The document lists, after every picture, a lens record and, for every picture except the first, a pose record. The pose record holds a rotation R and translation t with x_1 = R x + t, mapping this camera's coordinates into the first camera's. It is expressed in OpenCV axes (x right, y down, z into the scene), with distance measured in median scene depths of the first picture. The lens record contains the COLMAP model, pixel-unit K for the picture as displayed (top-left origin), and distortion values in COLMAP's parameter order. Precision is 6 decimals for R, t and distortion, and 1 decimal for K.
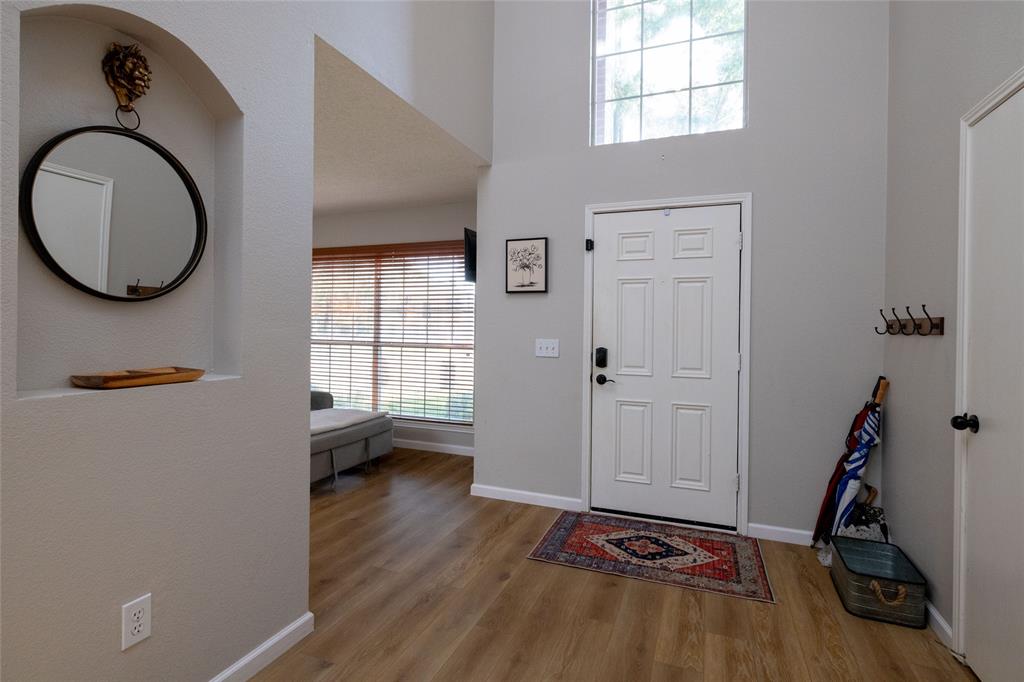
lens RADIAL K [[515.0, 0, 506.5], [0, 515.0, 333.6], [0, 0, 1]] dist [-0.003936, -0.000433]
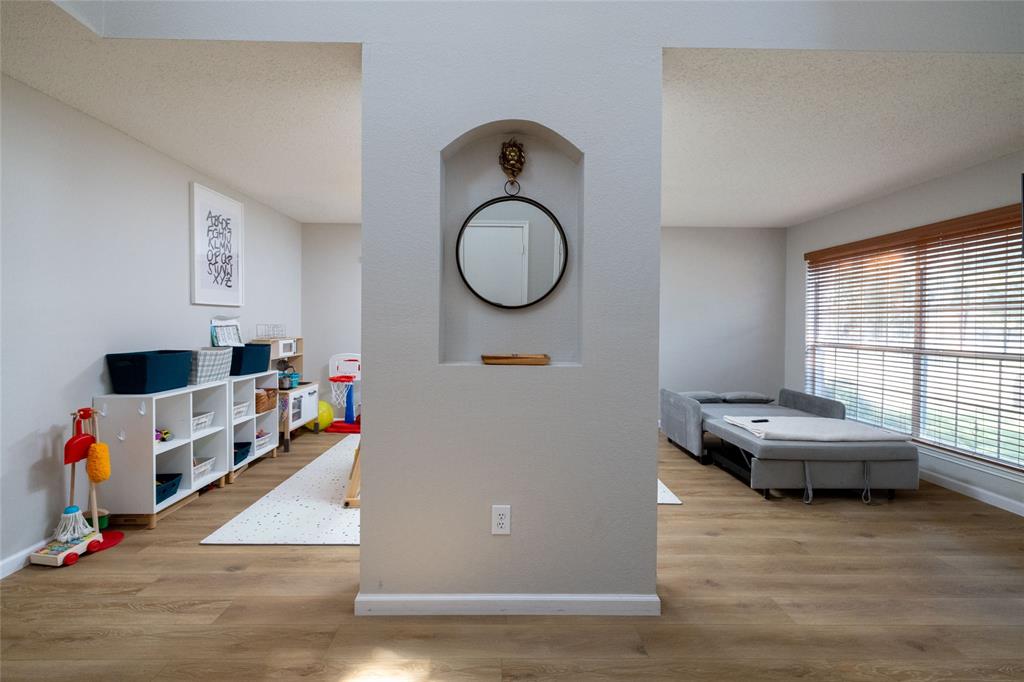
lens RADIAL K [[432.1, 0, 509.1], [0, 432.1, 331.3], [0, 0, 1]] dist [0.001577, -0.000385]
pose [[0.370846, 0.004499, -0.928683, 0.184354], [-0.018024, 0.999835, -0.002353, 0.003174], [0.928519, 0.017612, 0.370866, 0.213248]]
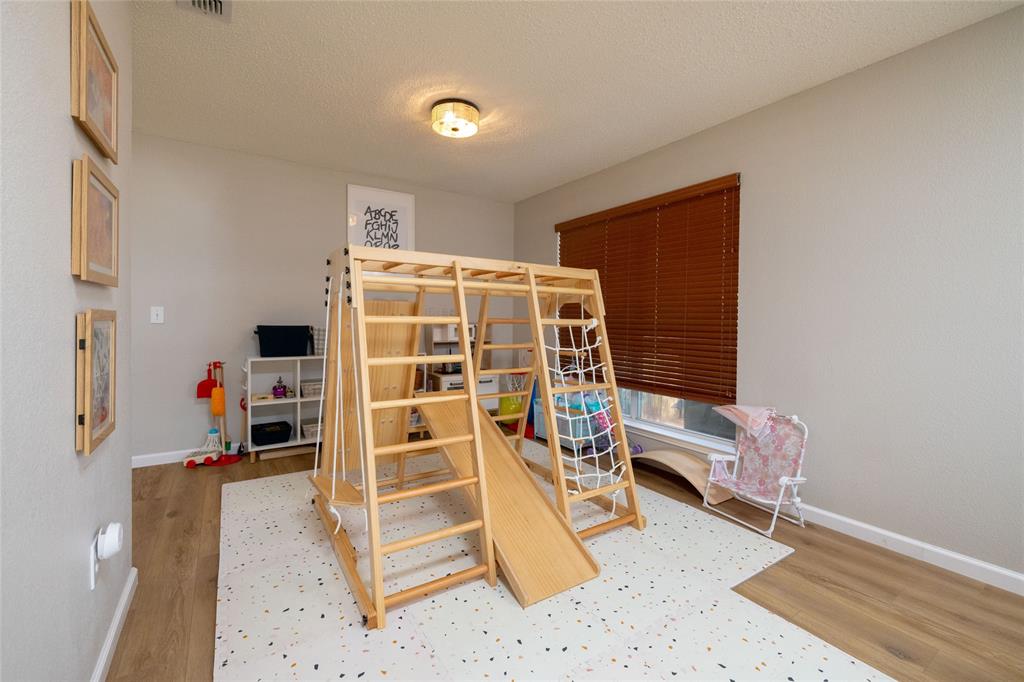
lens RADIAL K [[432.1, 0, 496.0], [0, 432.1, 326.3], [0, 0, 1]] dist [0.001577, -0.000385]
pose [[-0.600346, -0.005463, -0.799722, -0.273142], [-0.033978, 0.999248, 0.018681, 0.017541], [0.799018, 0.038388, -0.600080, 0.874912]]
